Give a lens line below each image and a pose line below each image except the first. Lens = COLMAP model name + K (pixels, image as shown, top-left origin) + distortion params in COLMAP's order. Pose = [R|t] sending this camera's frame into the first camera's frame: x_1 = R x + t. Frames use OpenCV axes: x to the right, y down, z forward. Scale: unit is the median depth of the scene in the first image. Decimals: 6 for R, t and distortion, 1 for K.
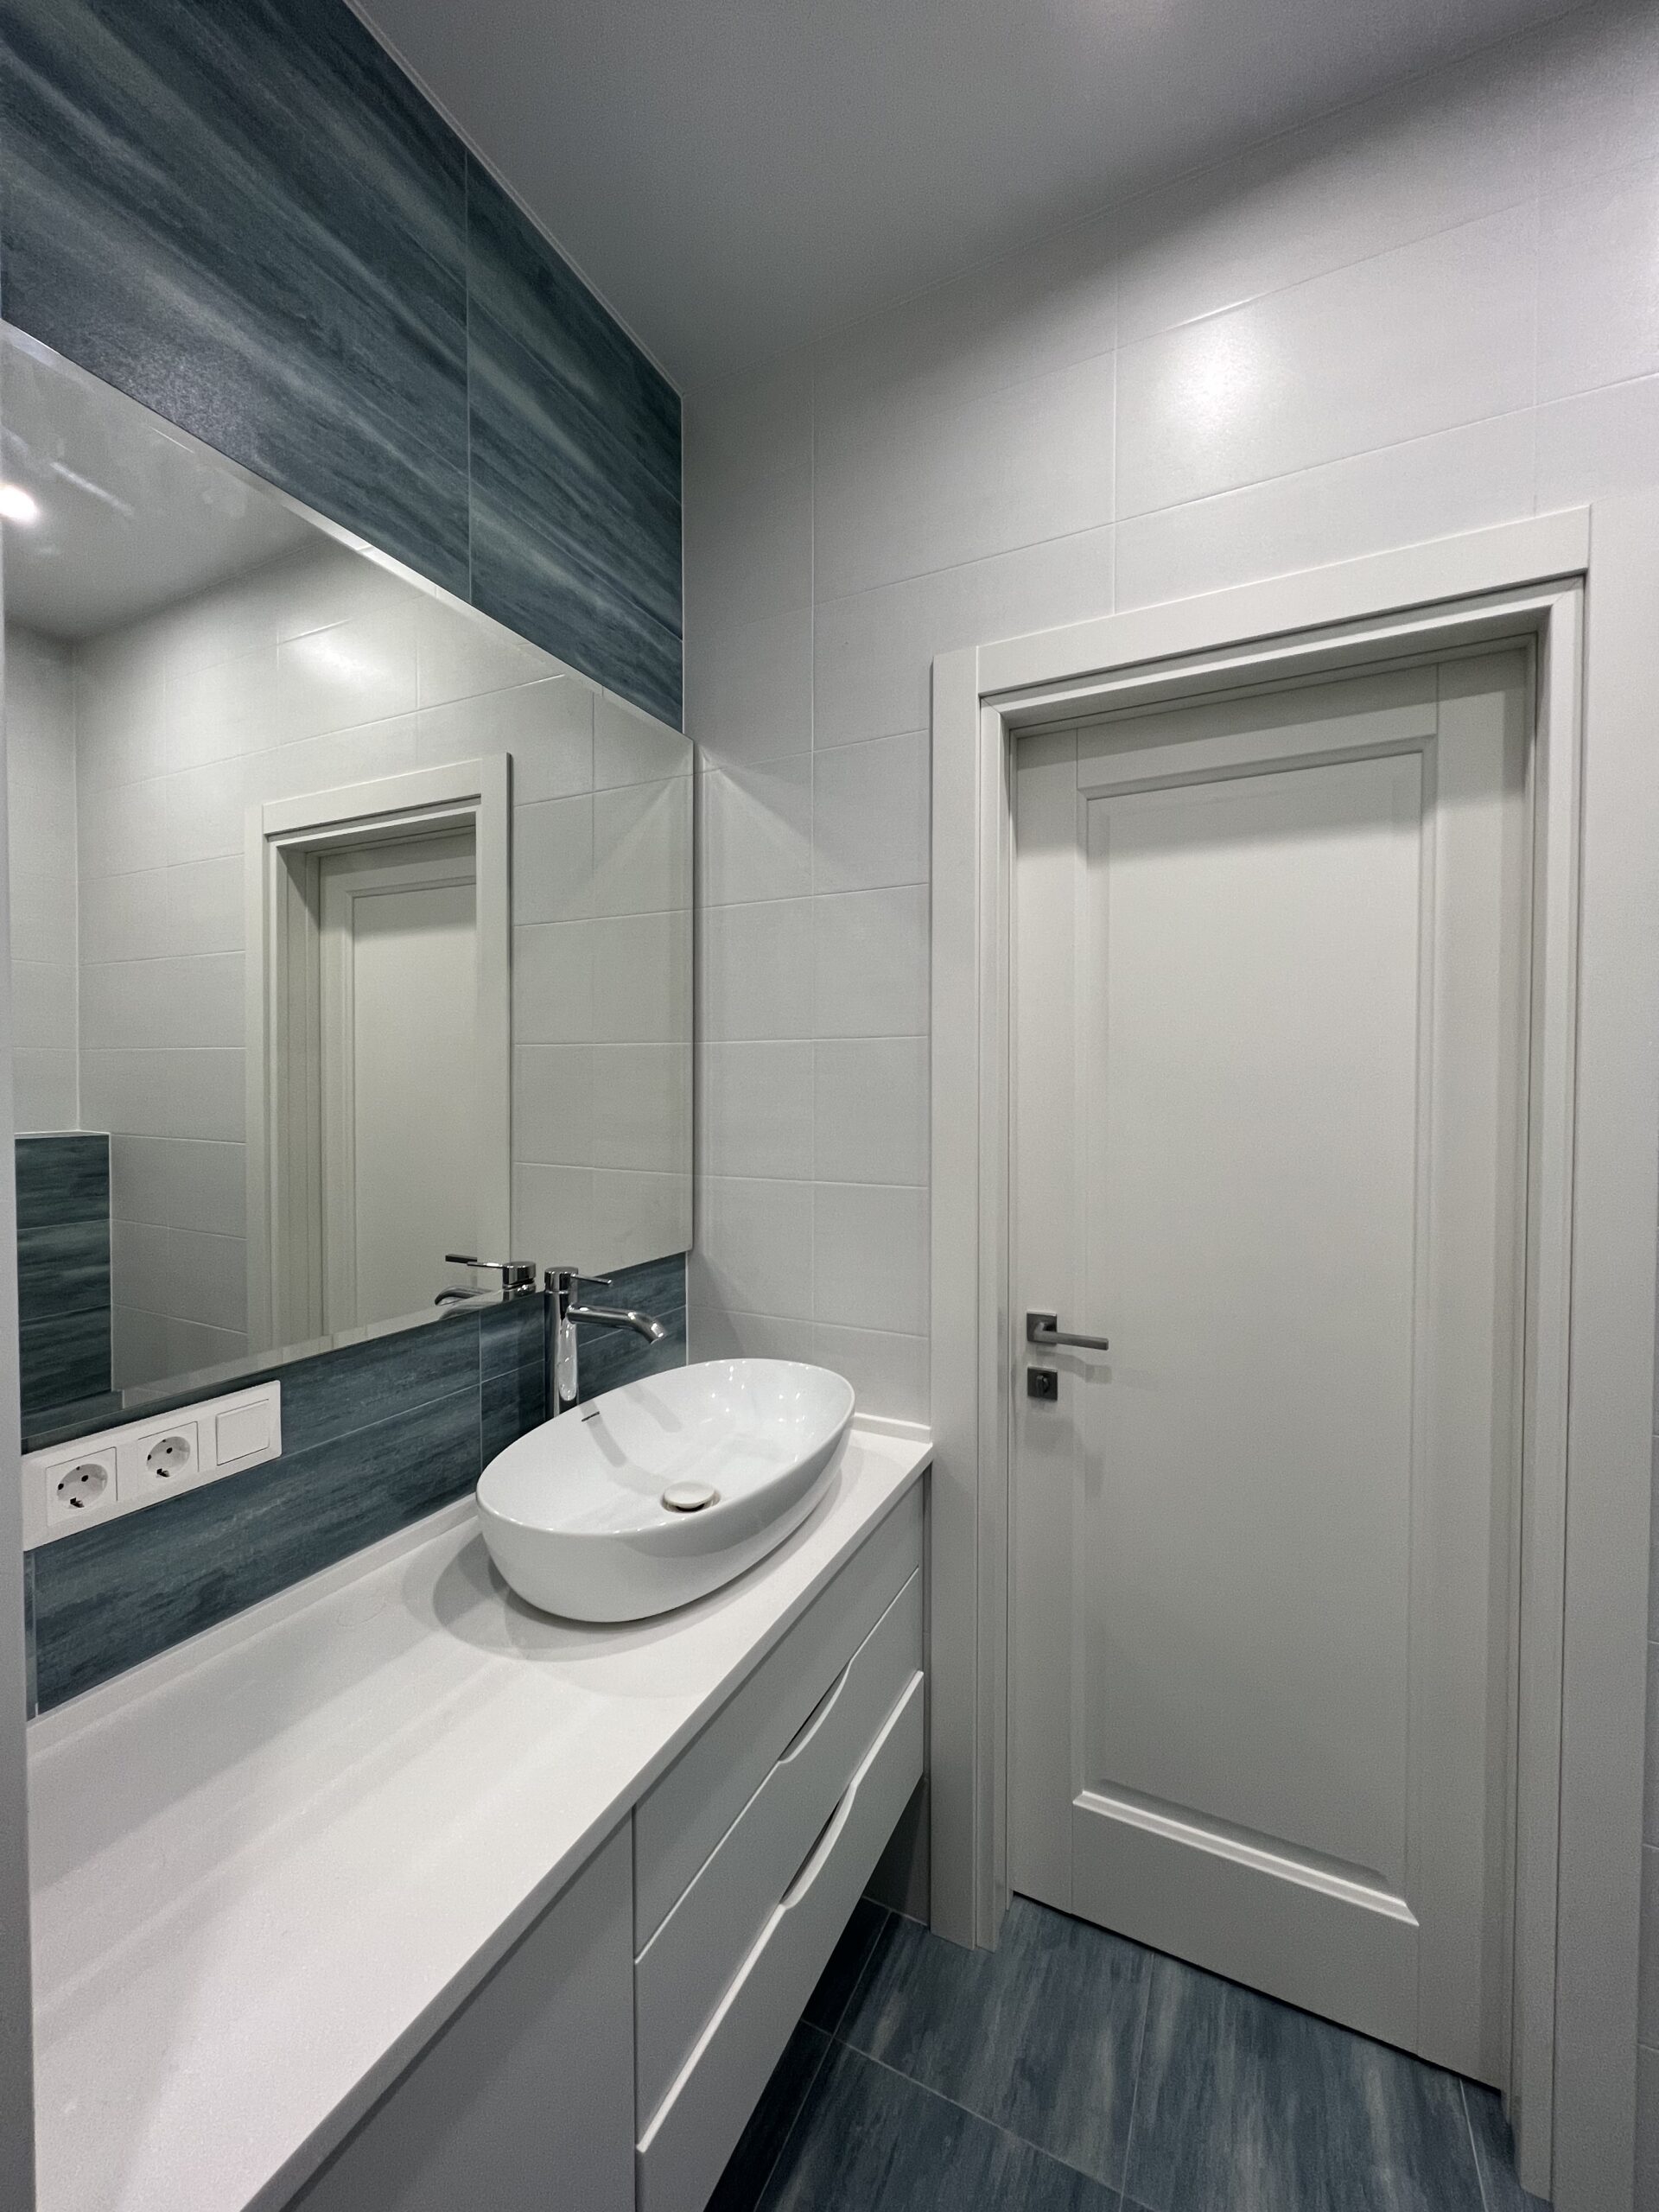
lens RADIAL K [[876.4, 0, 818.0], [0, 876.4, 1108.7], [0, 0, 1]] dist [-0.000722, 0.000538]
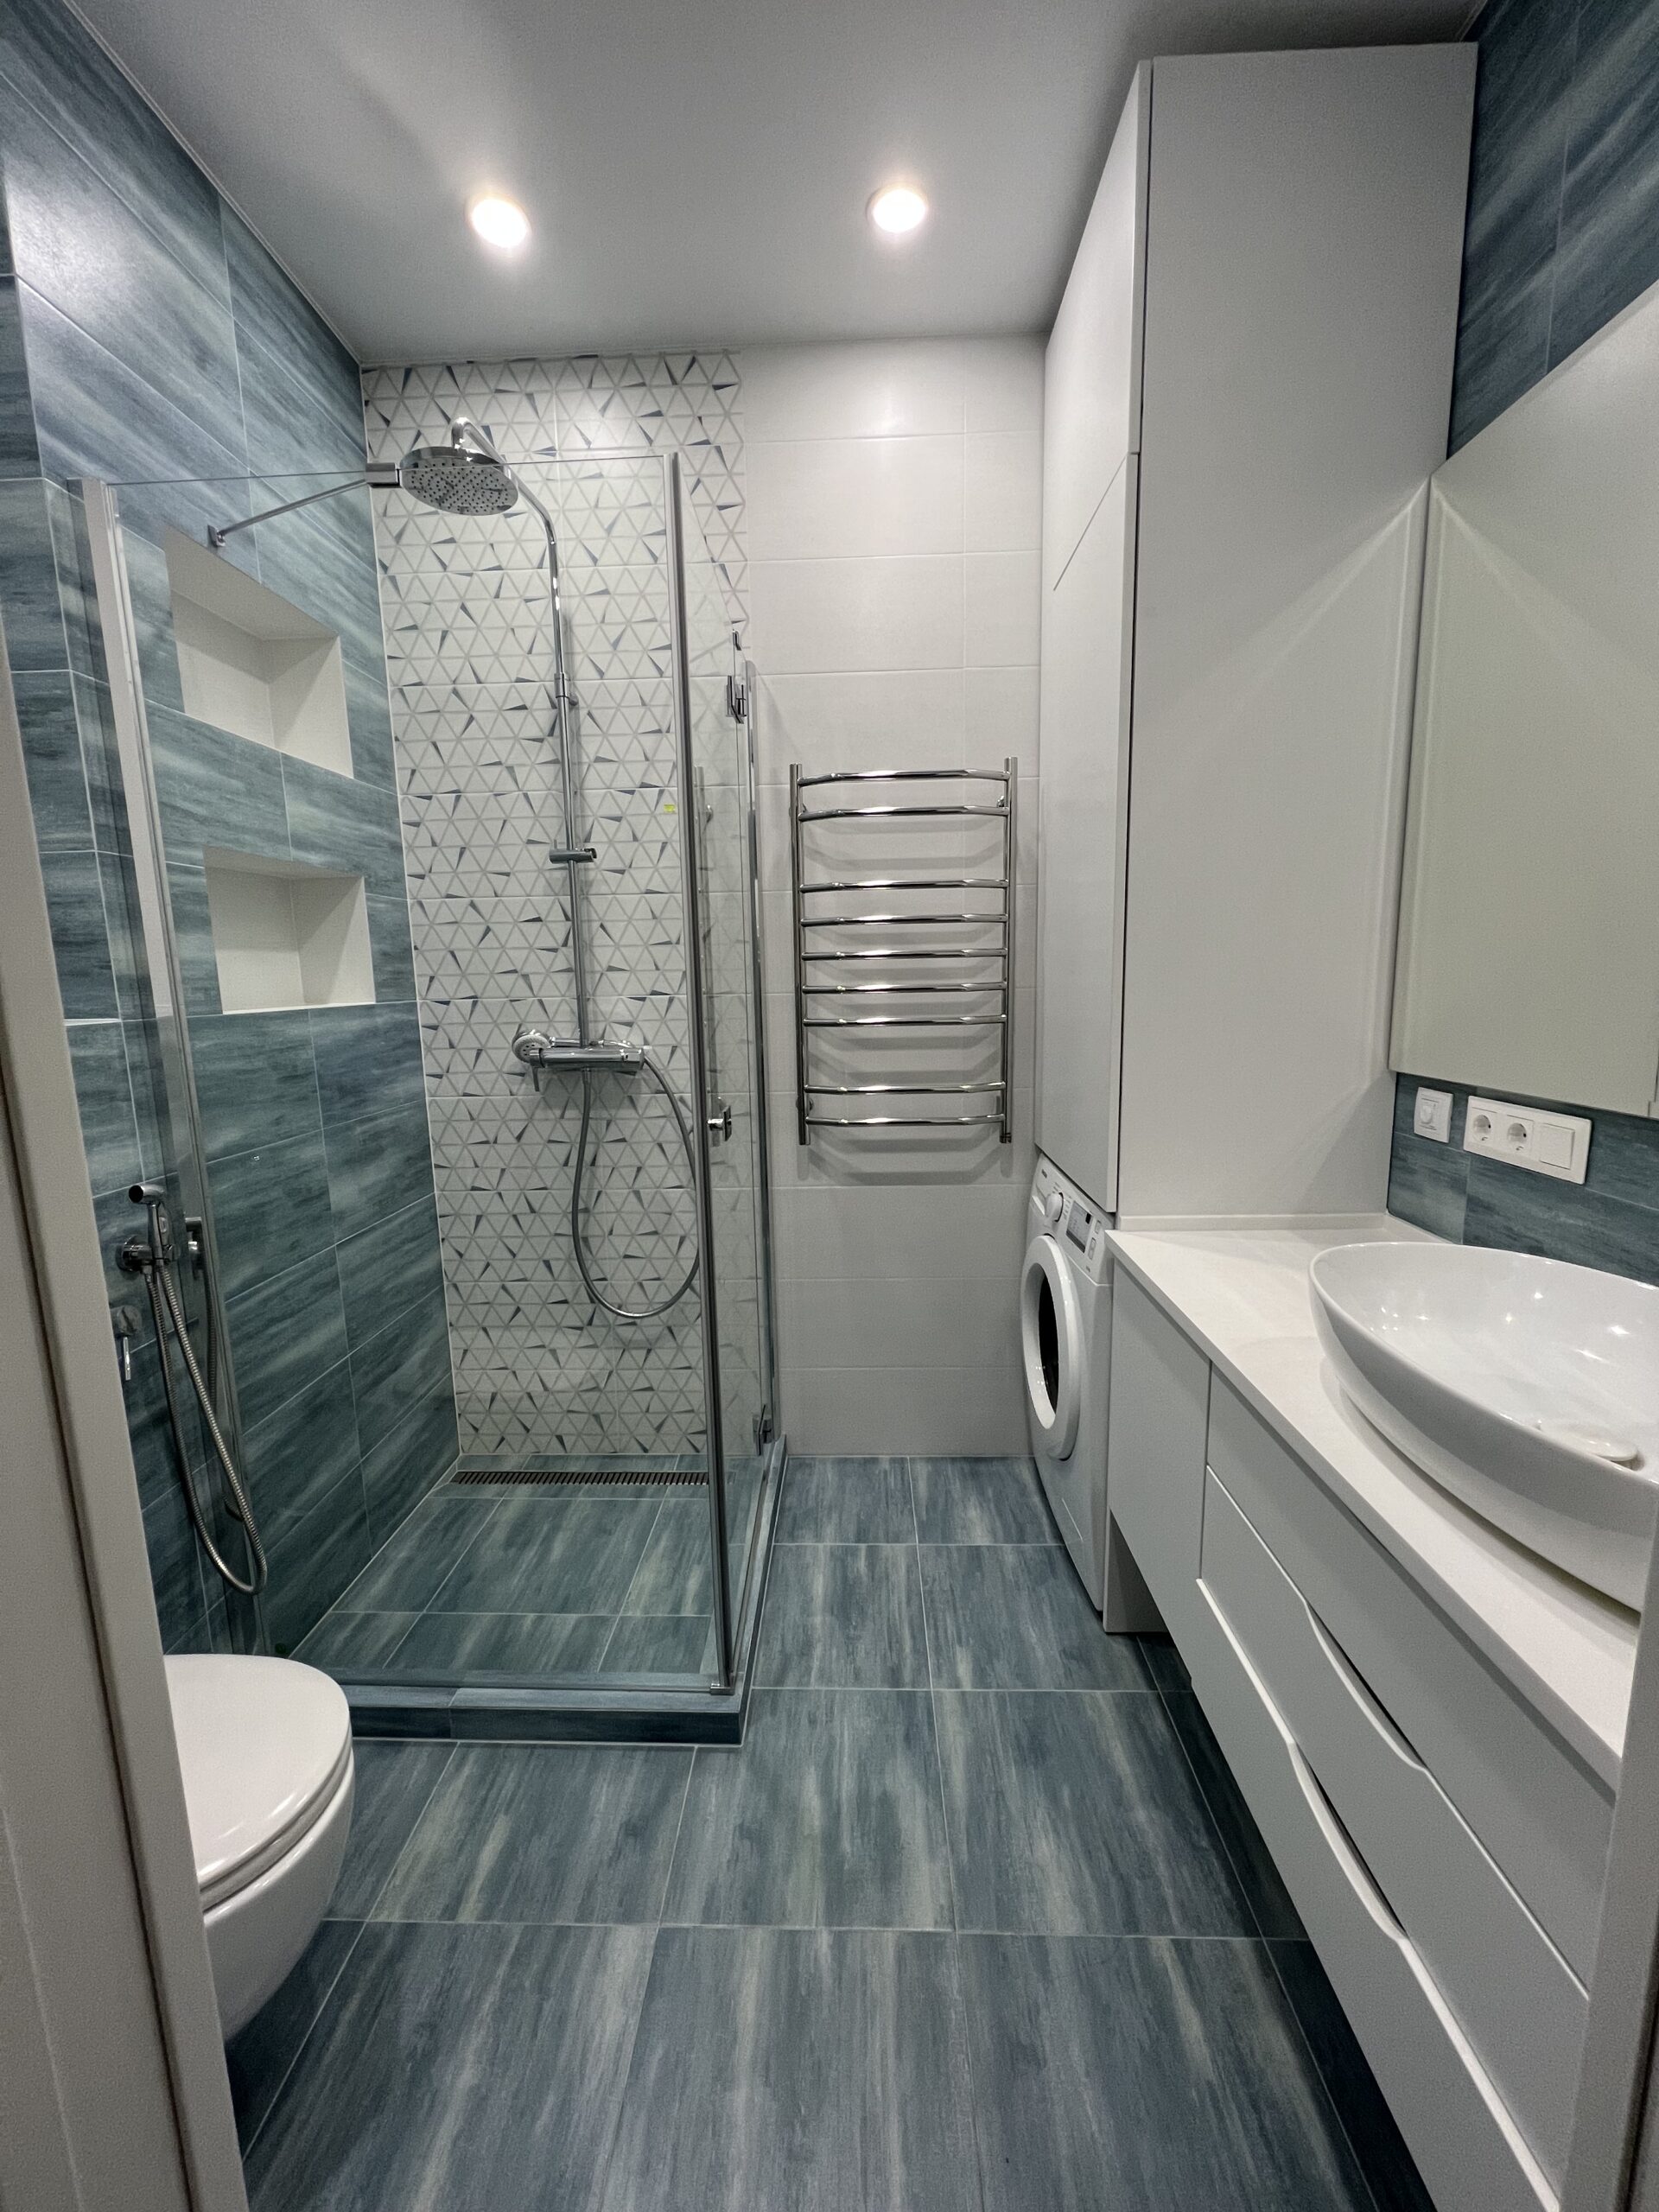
lens RADIAL K [[876.4, 0, 826.2], [0, 876.4, 1112.1], [0, 0, 1]] dist [-0.000722, 0.000538]
pose [[-0.905155, 0.079852, -0.417515, 0.644640], [0.004790, 0.984051, 0.177821, 0.072785], [0.425055, 0.158956, -0.891101, 1.316332]]
